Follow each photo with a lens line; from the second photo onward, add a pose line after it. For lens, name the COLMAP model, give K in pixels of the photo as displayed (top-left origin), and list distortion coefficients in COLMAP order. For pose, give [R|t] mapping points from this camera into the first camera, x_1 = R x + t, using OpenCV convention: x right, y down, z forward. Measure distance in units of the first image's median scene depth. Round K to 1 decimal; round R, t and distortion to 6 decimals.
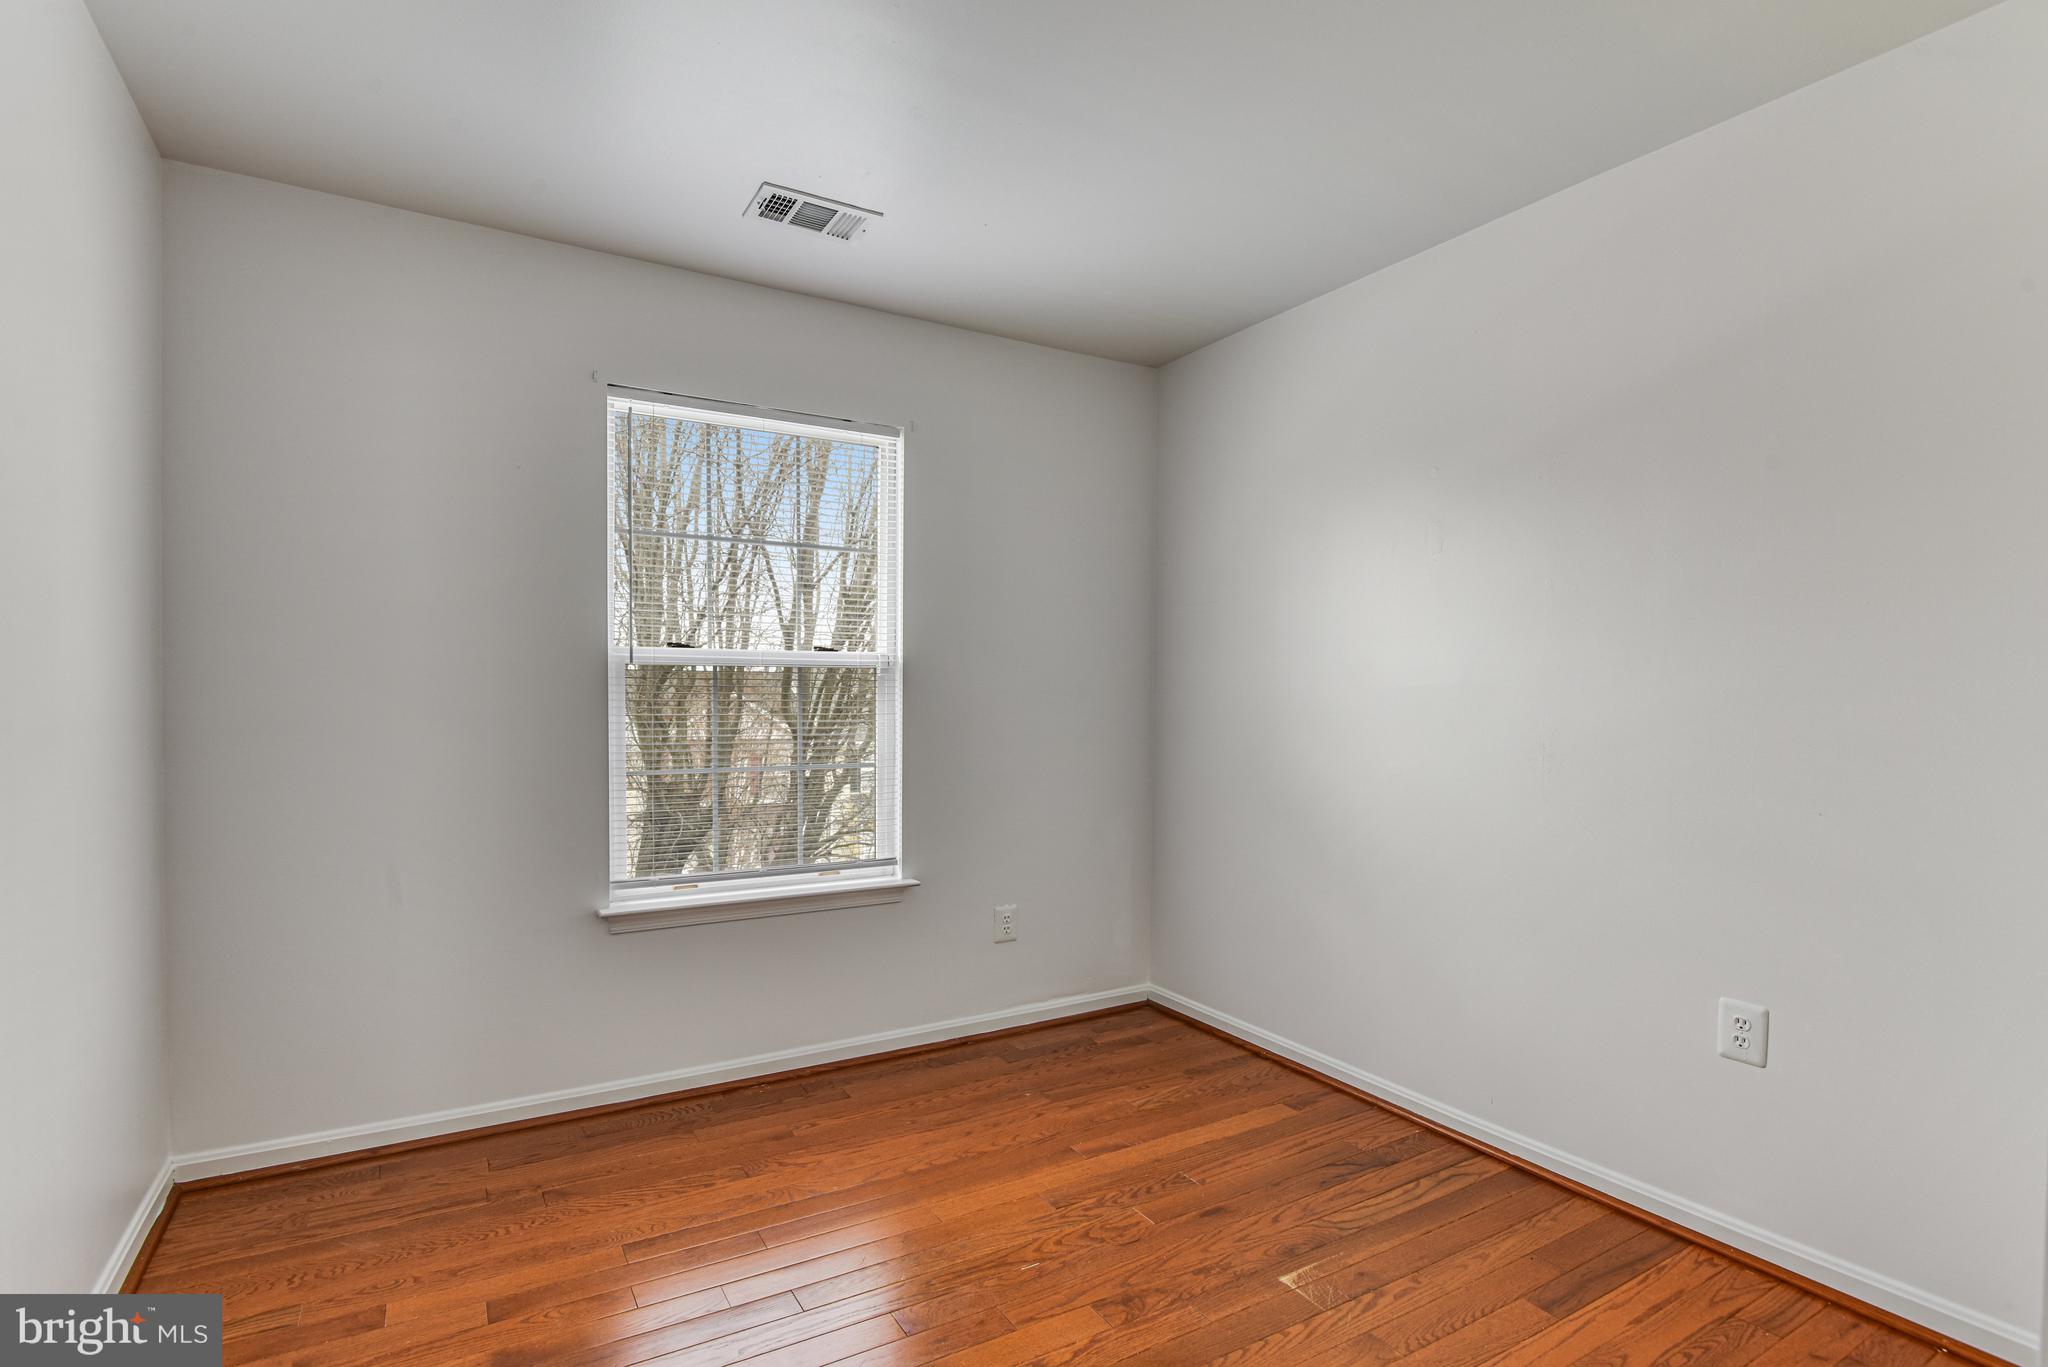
lens RADIAL K [[838.8, 0, 1024.0], [0, 838.8, 683.5], [0, 0, 1]] dist [-0.000089, -0.000084]
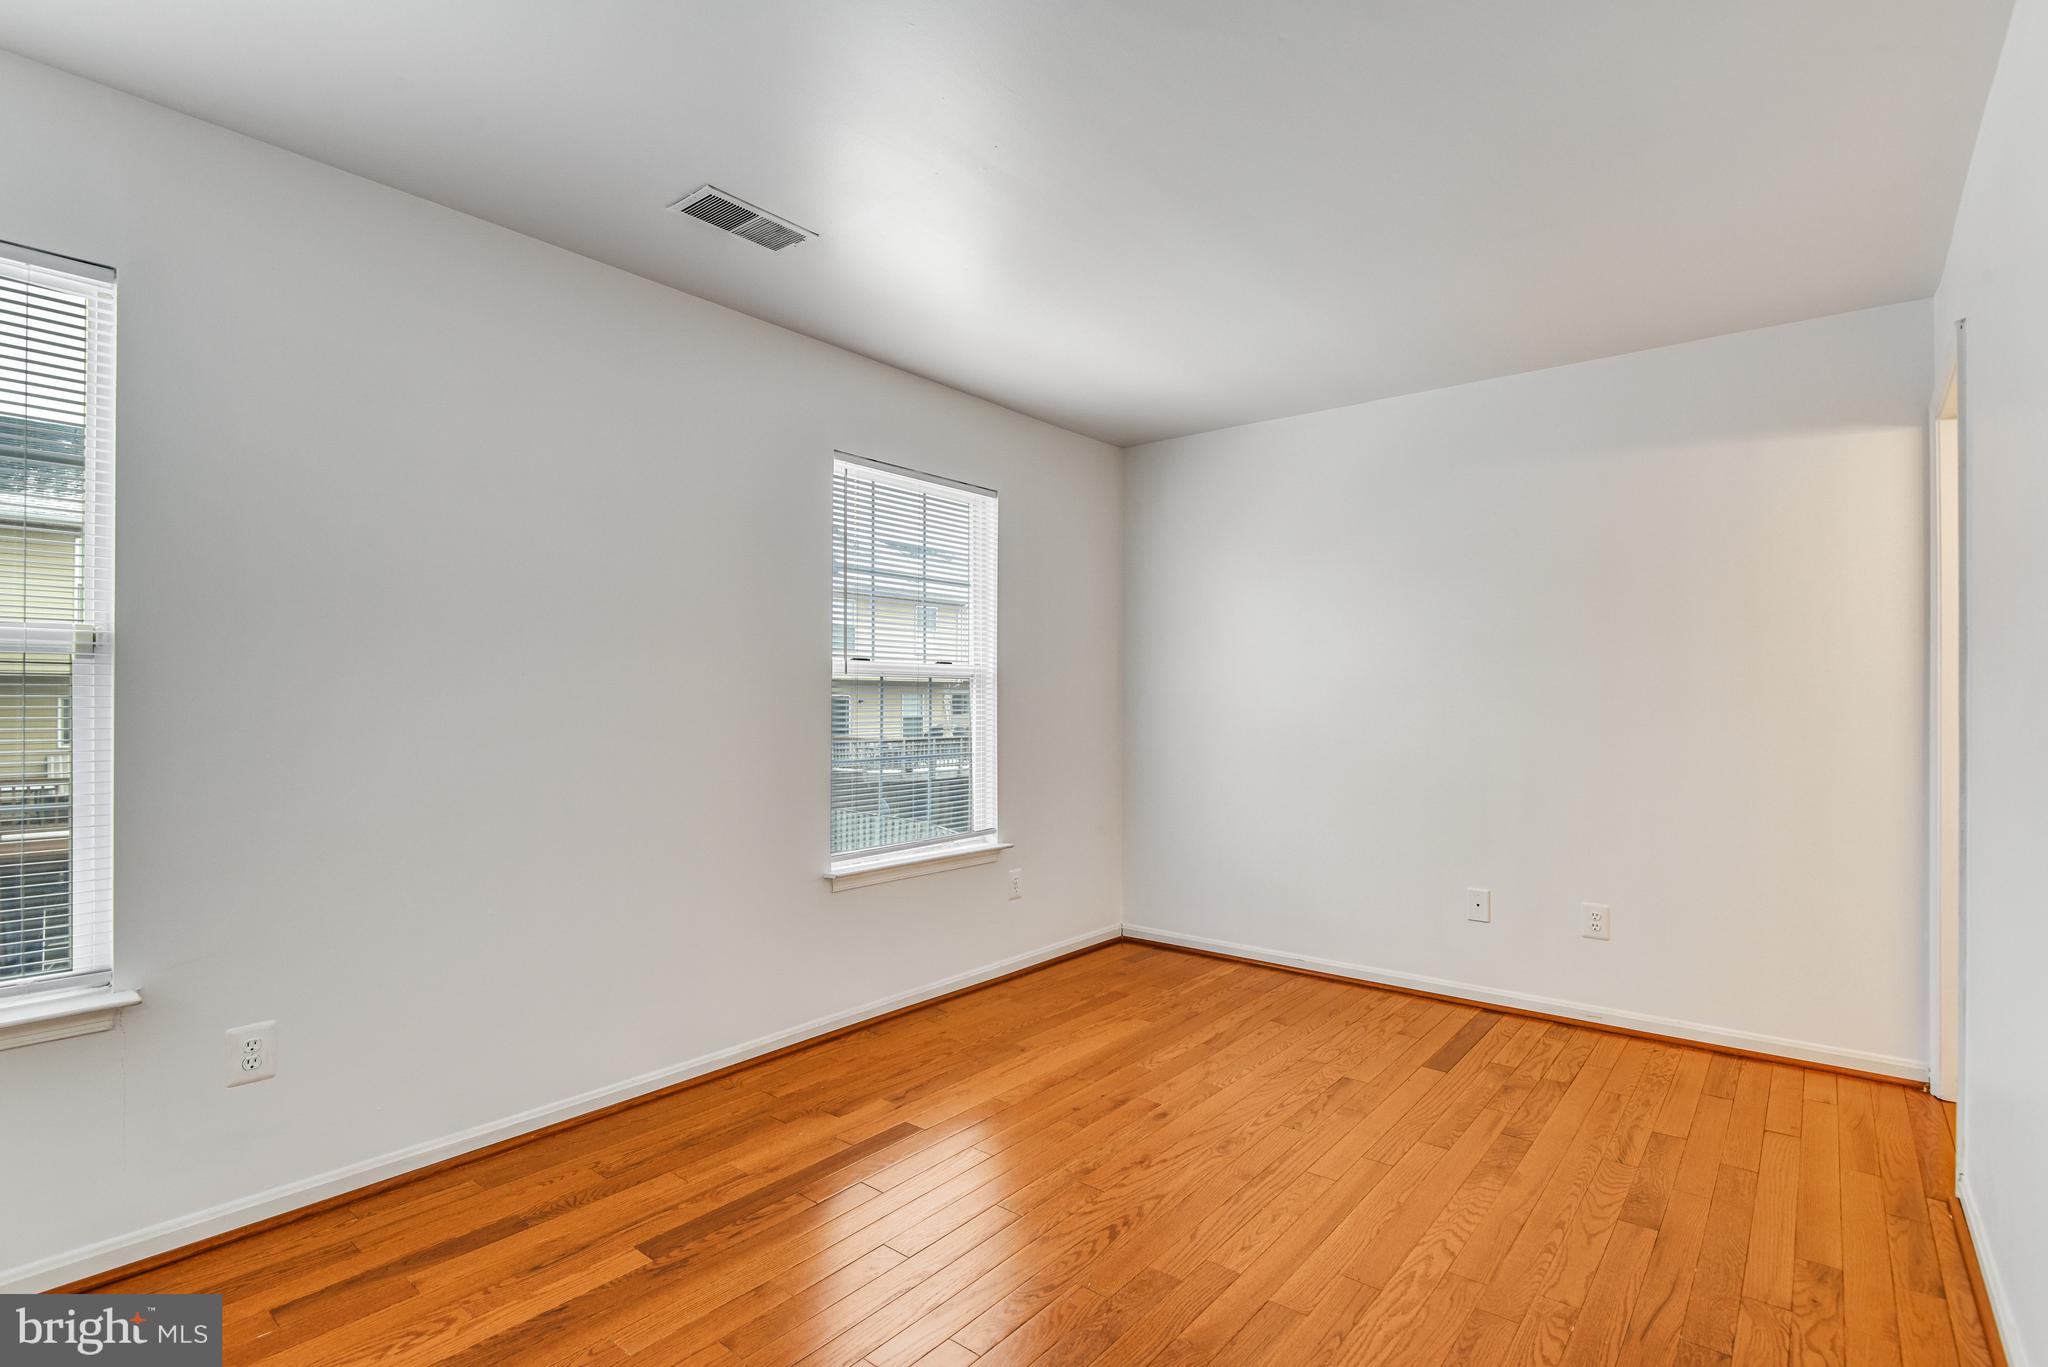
lens RADIAL K [[1012.7, 0, 1033.9], [0, 1012.7, 692.0], [0, 0, 1]] dist [0.007241, -0.012662]
pose [[0.900176, 0.010148, 0.435408, -0.760555], [-0.013991, 0.999886, 0.005622, -0.009132], [-0.435302, -0.011153, 0.900215, -0.416711]]
